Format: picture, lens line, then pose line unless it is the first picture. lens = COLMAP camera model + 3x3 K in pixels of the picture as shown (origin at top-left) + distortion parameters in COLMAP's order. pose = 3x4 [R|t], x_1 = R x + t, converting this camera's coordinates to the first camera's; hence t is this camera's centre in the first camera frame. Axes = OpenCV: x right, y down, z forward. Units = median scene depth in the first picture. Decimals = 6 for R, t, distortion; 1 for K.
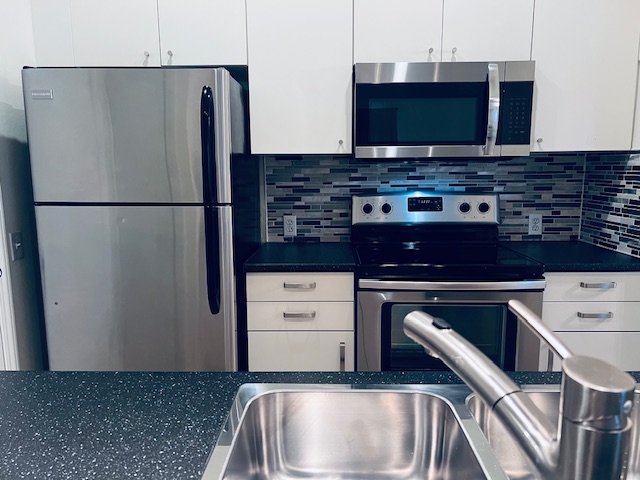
lens RADIAL K [[487.2, 0, 319.4], [0, 487.2, 243.4], [0, 0, 1]] dist [0.009195, -0.006055]
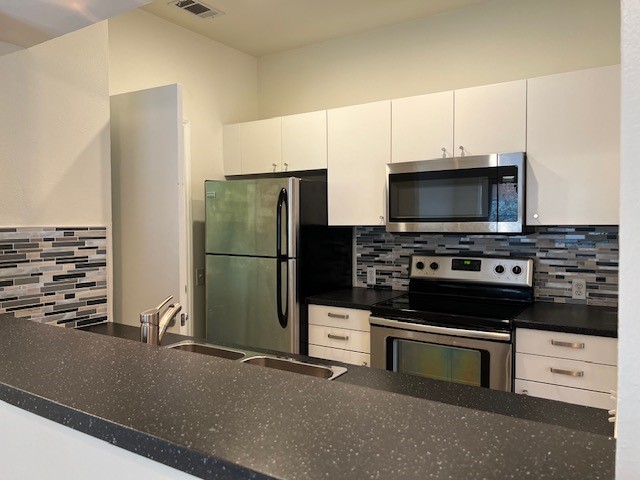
lens RADIAL K [[487.2, 0, 320.9], [0, 487.2, 239.3], [0, 0, 1]] dist [0.009195, -0.006055]
pose [[0.853191, 0.026884, -0.520906, 0.519870], [-0.080720, 0.993445, -0.080940, -0.015307], [0.515315, 0.111104, 0.849768, -0.218914]]
